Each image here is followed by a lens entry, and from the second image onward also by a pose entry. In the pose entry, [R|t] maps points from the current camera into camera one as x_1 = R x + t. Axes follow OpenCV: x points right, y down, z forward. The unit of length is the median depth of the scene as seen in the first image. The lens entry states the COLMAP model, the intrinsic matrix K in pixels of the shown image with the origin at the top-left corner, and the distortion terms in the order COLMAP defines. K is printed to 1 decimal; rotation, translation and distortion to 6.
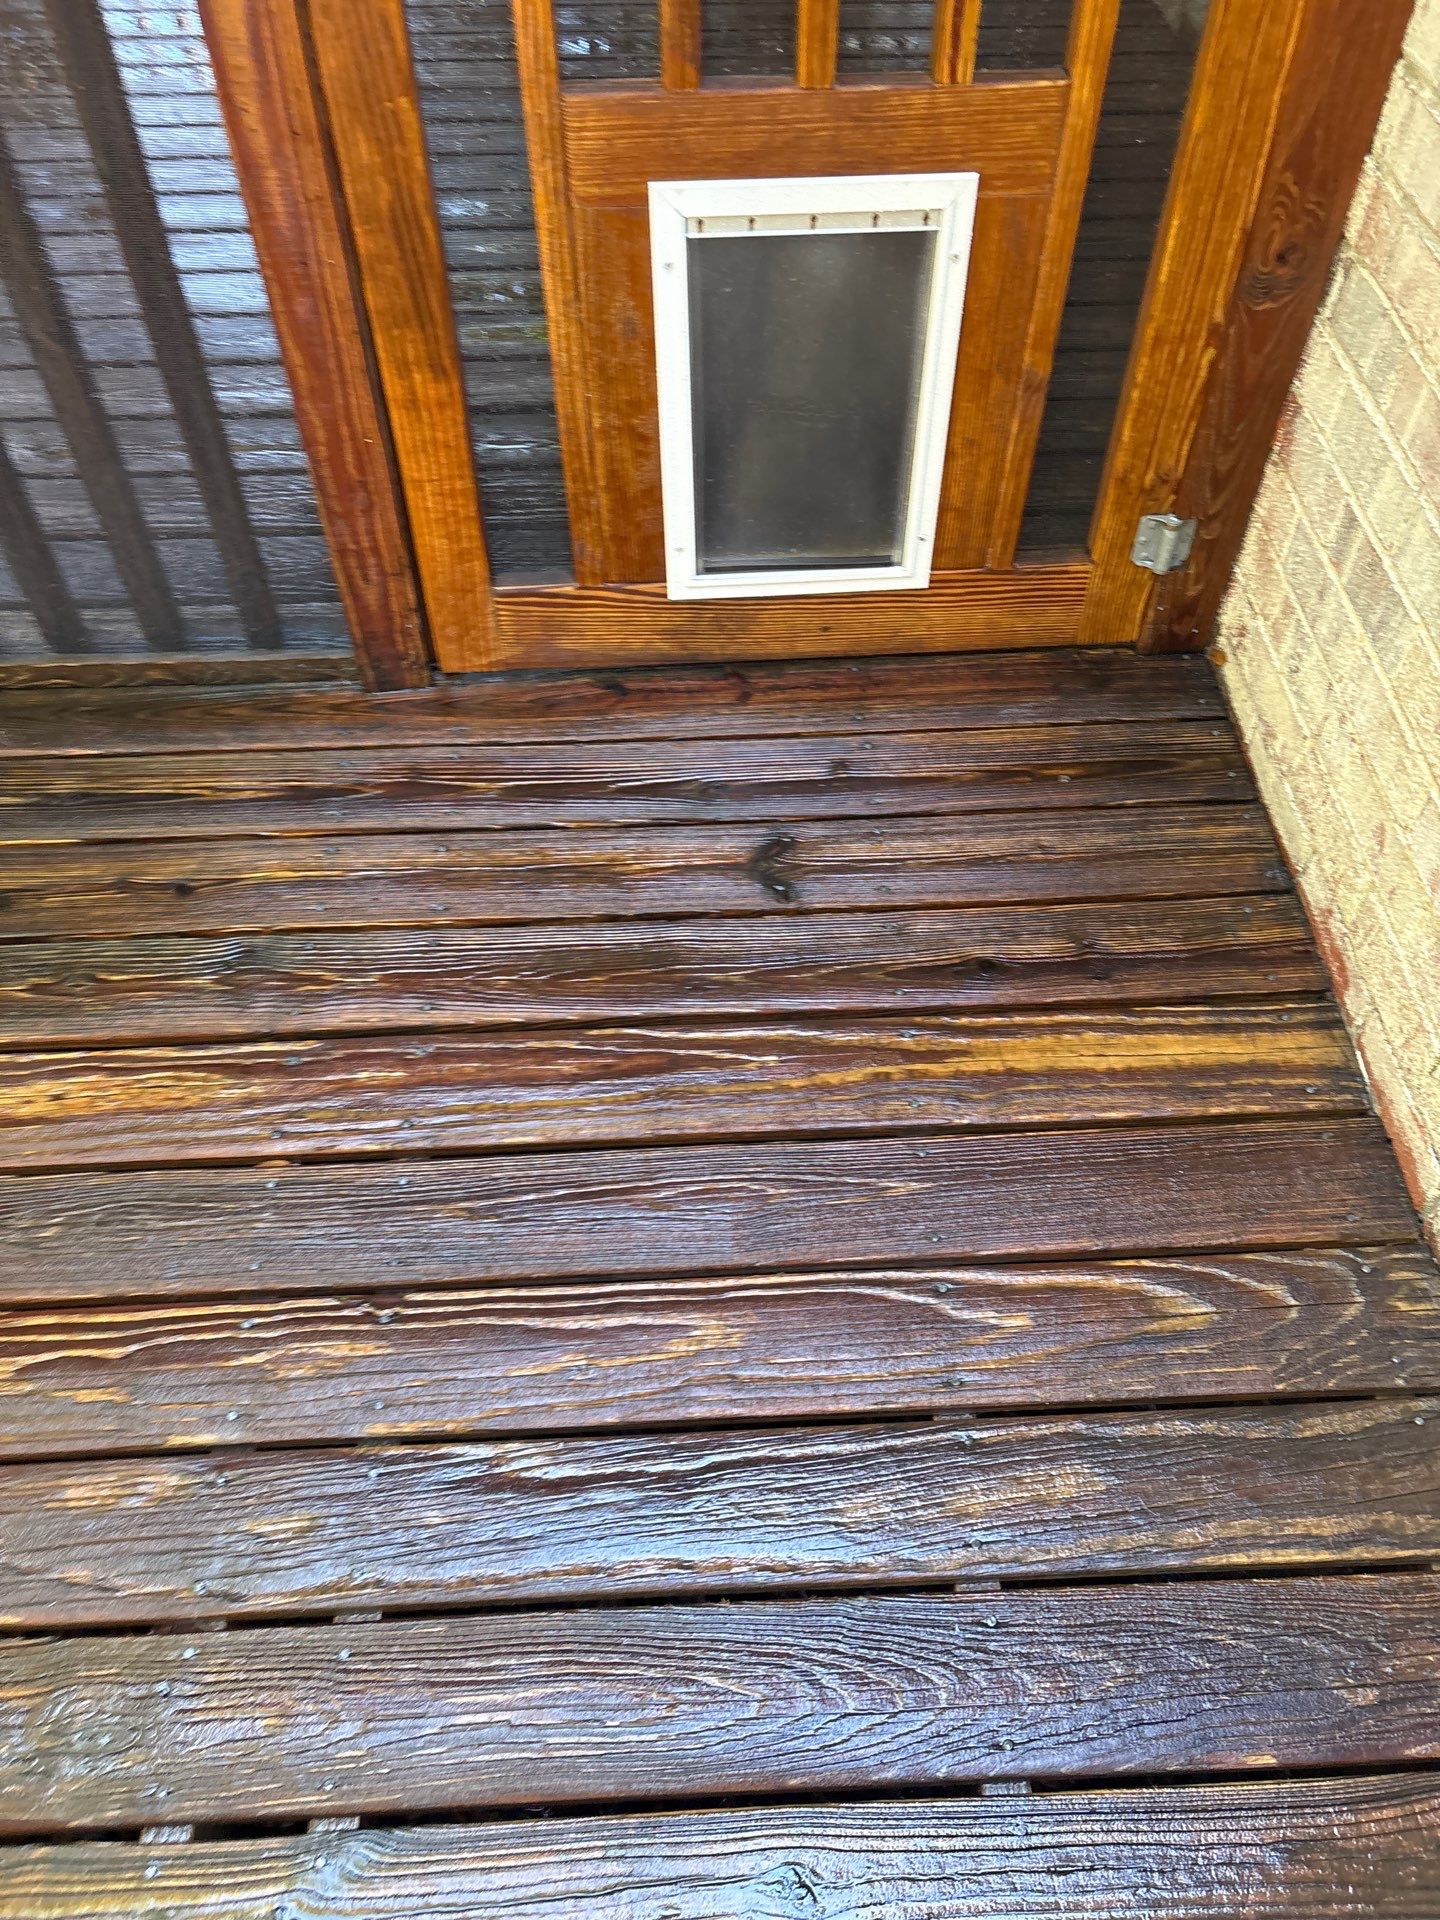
lens RADIAL K [[1438.6, 0, 735.9], [0, 1438.6, 947.8], [0, 0, 1]] dist [0.036941, -0.030239]
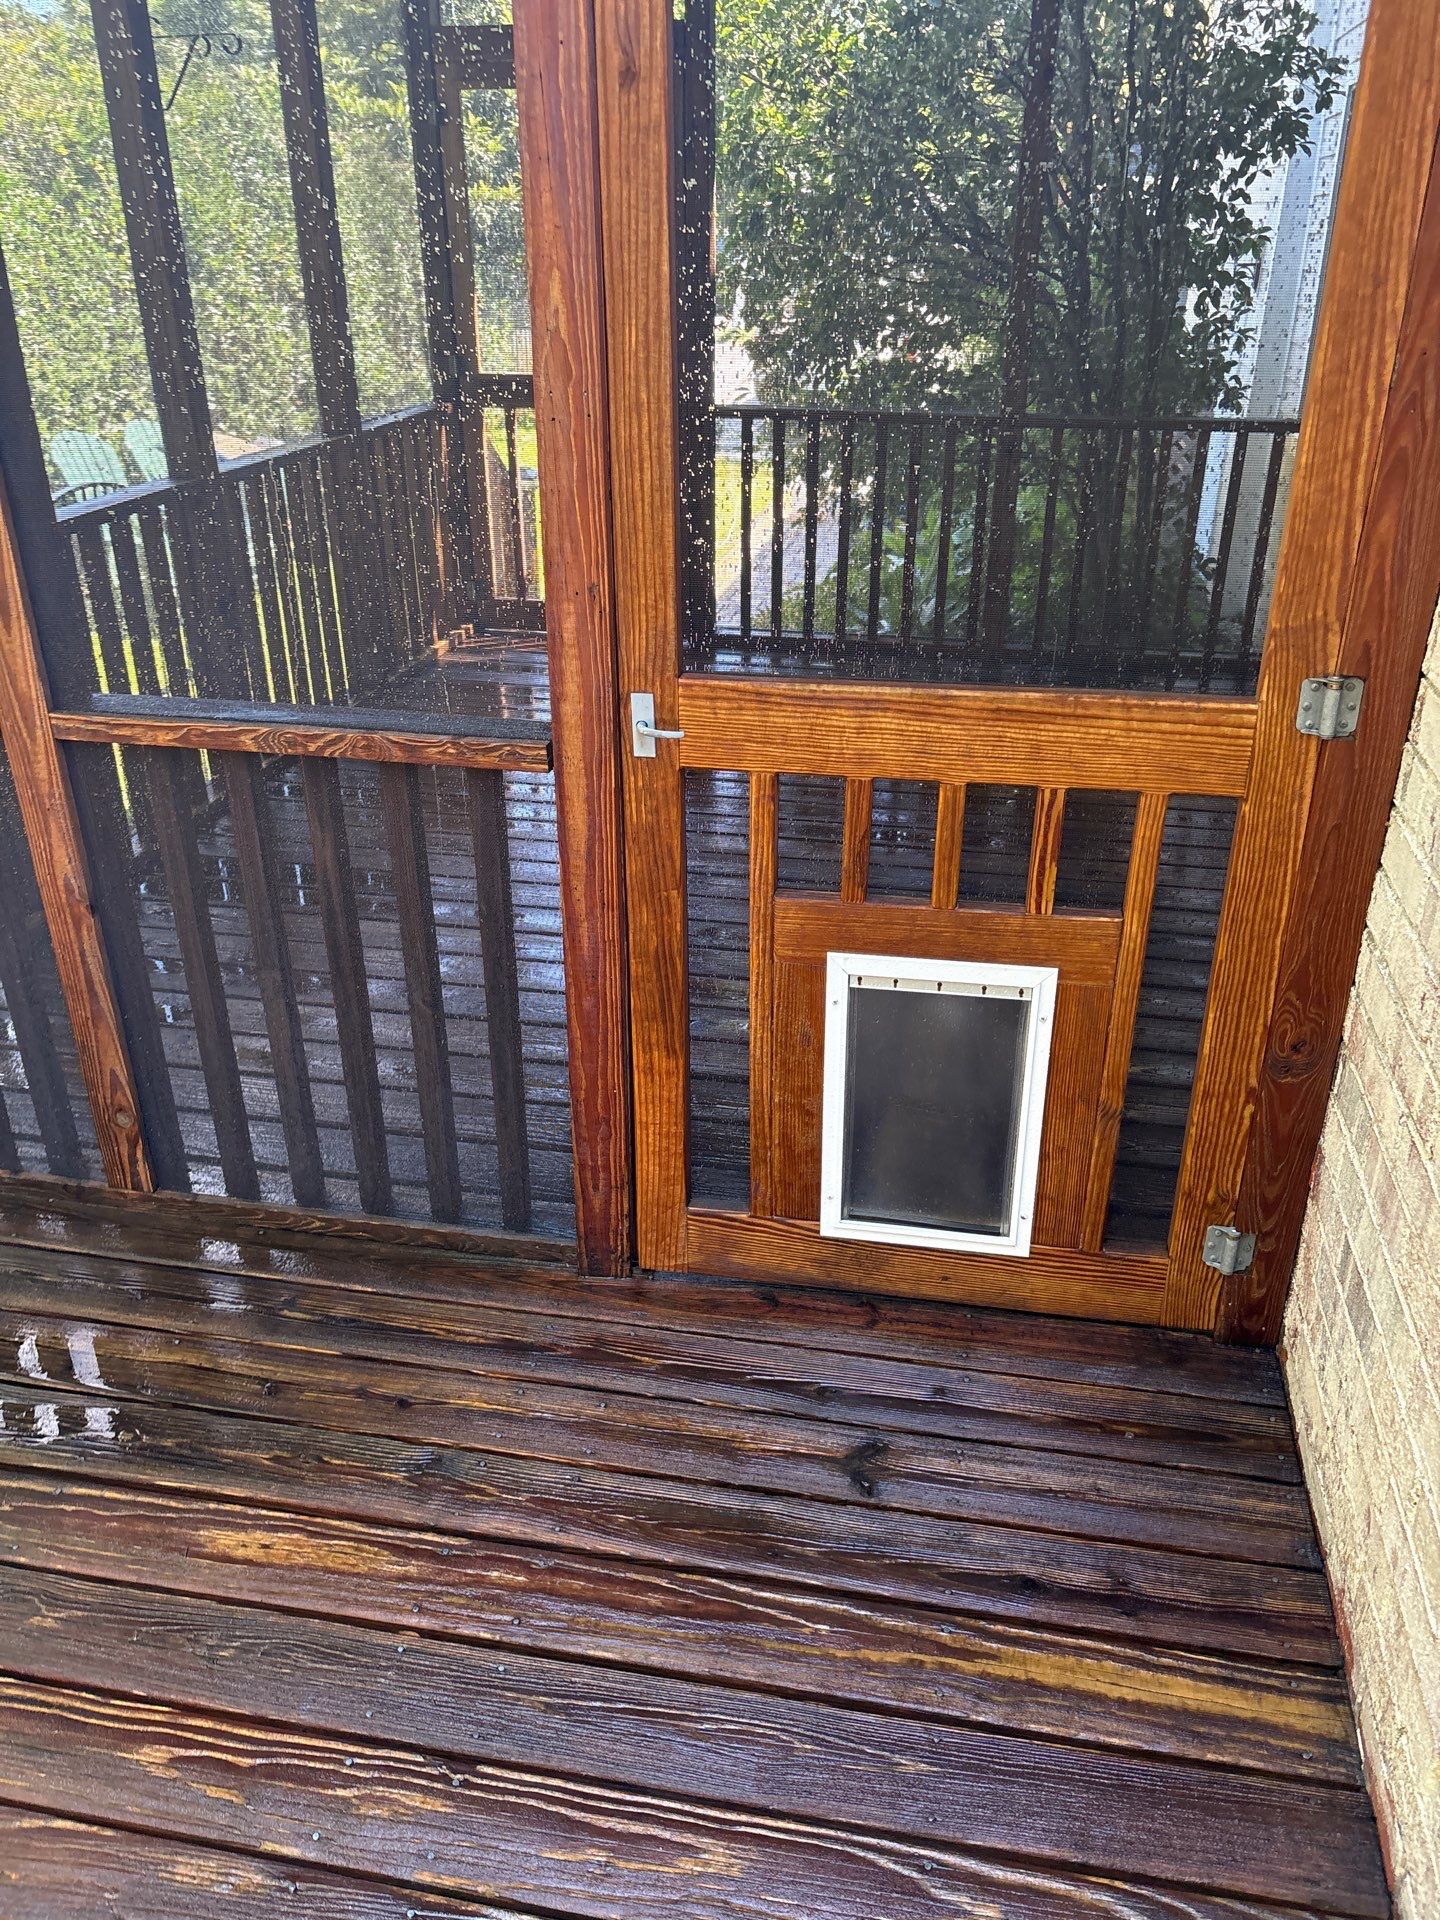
lens RADIAL K [[1438.6, 0, 709.5], [0, 1438.6, 945.3], [0, 0, 1]] dist [0.036941, -0.030239]
pose [[0.968946, 0.096149, -0.227815, 0.148064], [-0.185861, 0.890859, -0.414520, 0.088257], [0.163095, 0.443989, 0.881064, -0.291387]]
